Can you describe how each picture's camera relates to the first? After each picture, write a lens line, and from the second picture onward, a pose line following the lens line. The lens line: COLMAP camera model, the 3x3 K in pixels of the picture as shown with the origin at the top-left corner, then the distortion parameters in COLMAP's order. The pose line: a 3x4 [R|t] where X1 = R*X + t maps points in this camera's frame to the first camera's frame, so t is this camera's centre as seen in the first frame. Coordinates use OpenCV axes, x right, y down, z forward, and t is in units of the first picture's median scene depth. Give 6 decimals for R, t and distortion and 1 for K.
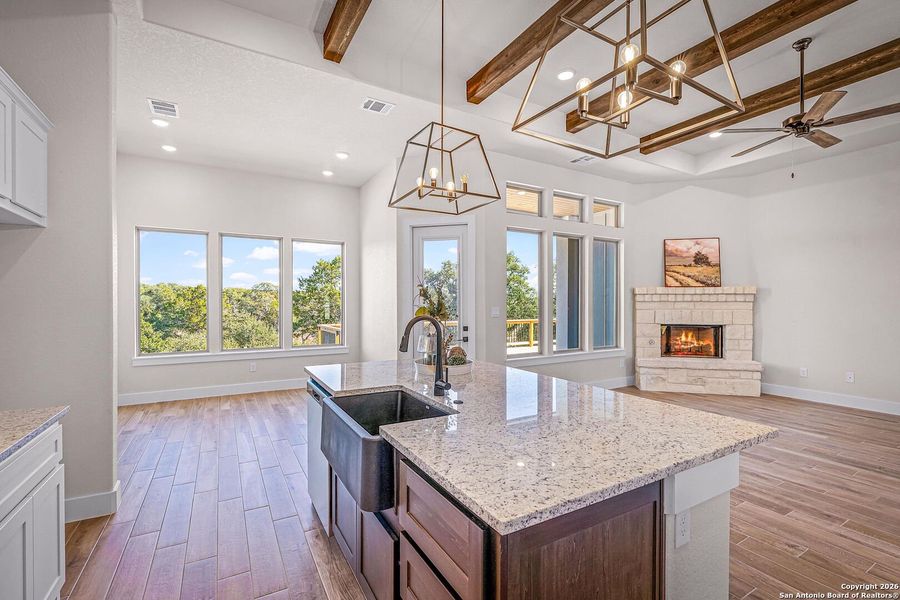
lens RADIAL K [[409.1, 0, 450.2], [0, 409.1, 305.2], [0, 0, 1]] dist [-0.000008, 0.000025]
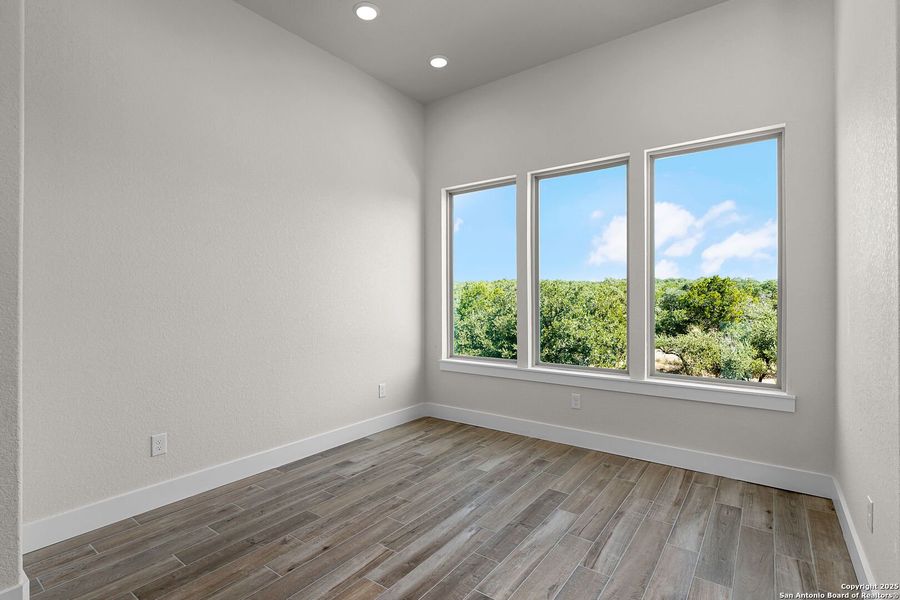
lens RADIAL K [[435.7, 0, 450.0], [0, 435.7, 300.0], [0, 0, 1]] dist [-0.000572, -0.000038]
pose [[0.401979, 0.003121, -0.915643, -0.006561], [-0.004398, 0.999989, 0.001478, 0.014707], [0.915638, 0.003432, 0.401989, 0.668077]]
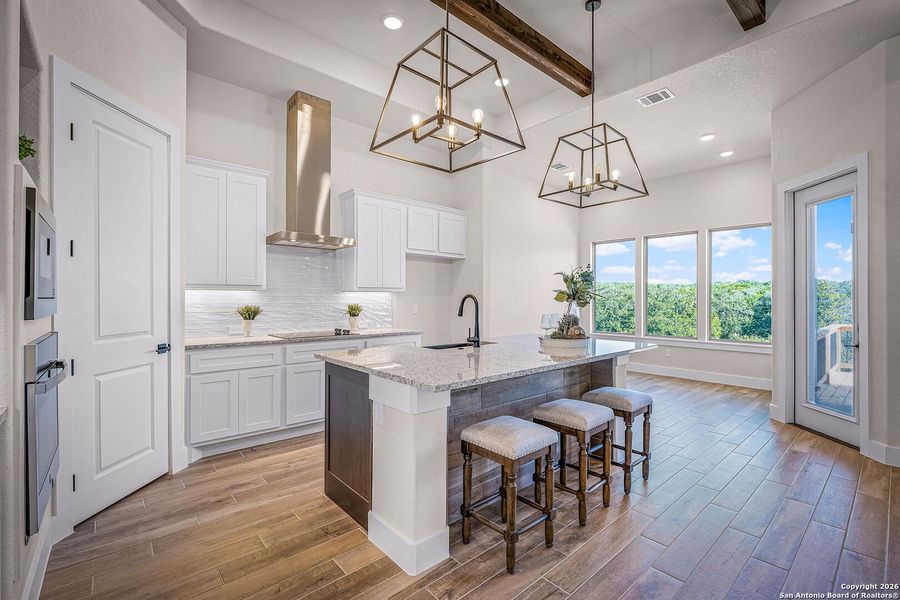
lens RADIAL K [[397.9, 0, 450.0], [0, 397.9, 300.0], [0, 0, 1]] dist [-0.001104, -0.000198]
pose [[0.201773, -0.000162, -0.979432, 0.505804], [-0.007036, 0.999974, -0.001615, 0.017826], [0.979407, 0.007217, 0.201767, 0.220706]]
